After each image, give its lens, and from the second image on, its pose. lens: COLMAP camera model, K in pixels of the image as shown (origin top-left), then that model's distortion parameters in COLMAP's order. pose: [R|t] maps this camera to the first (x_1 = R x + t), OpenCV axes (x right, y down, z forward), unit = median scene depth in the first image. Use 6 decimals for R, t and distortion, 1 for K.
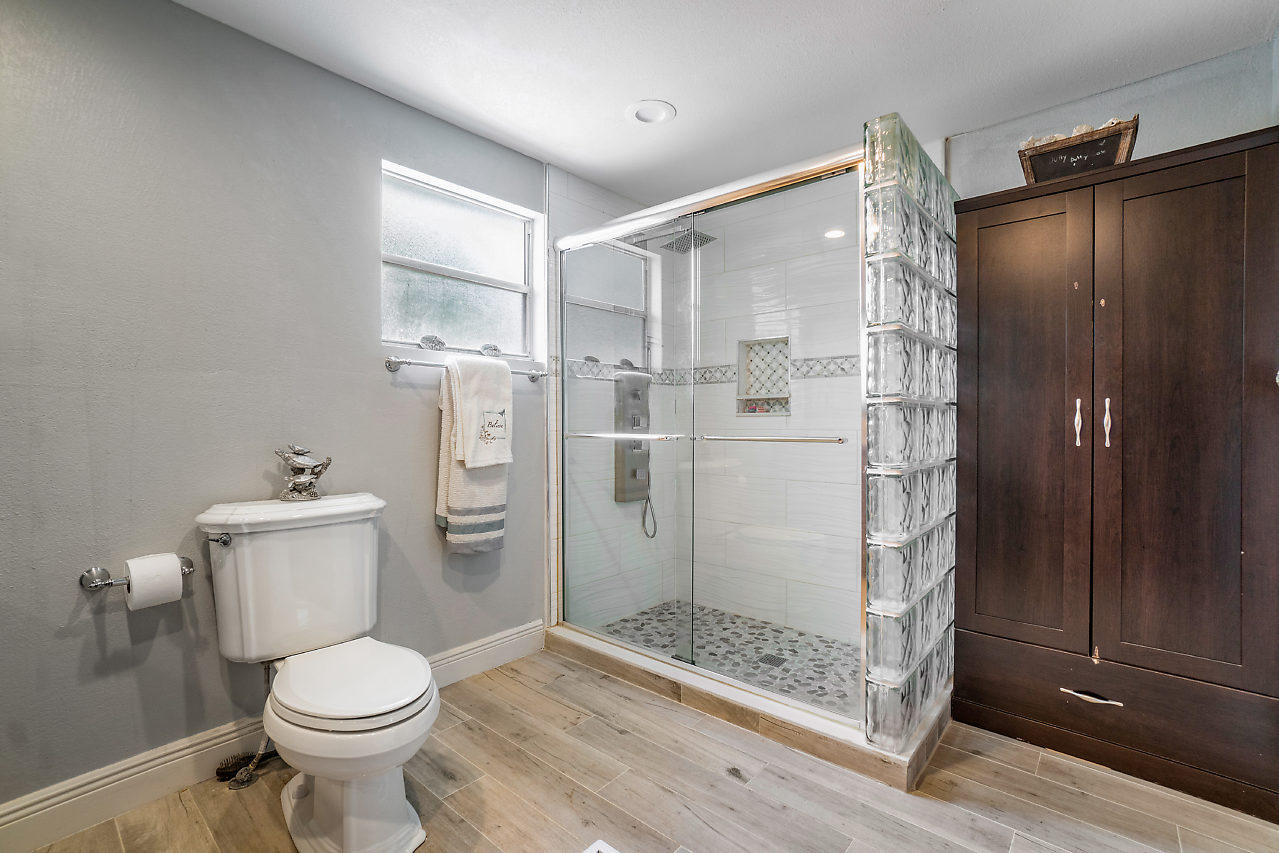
lens RADIAL K [[560.6, 0, 633.1], [0, 560.6, 431.4], [0, 0, 1]] dist [-0.027908, 0.011367]
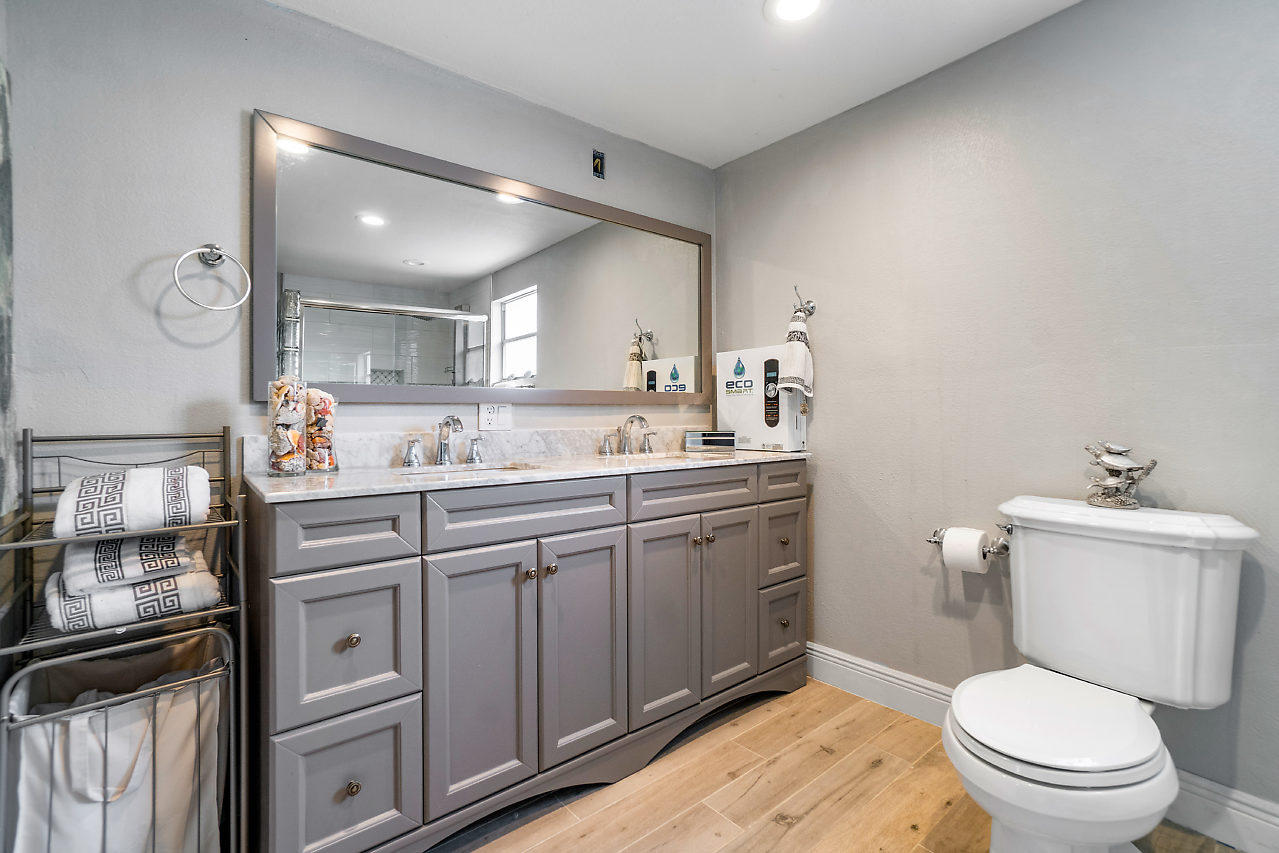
lens RADIAL K [[560.6, 0, 633.9], [0, 560.6, 416.5], [0, 0, 1]] dist [-0.027908, 0.011367]
pose [[-0.182358, -0.005969, -0.983214, 0.418600], [-0.004159, 0.999977, -0.005300, -0.009608], [0.983223, 0.003123, -0.182379, 0.481292]]
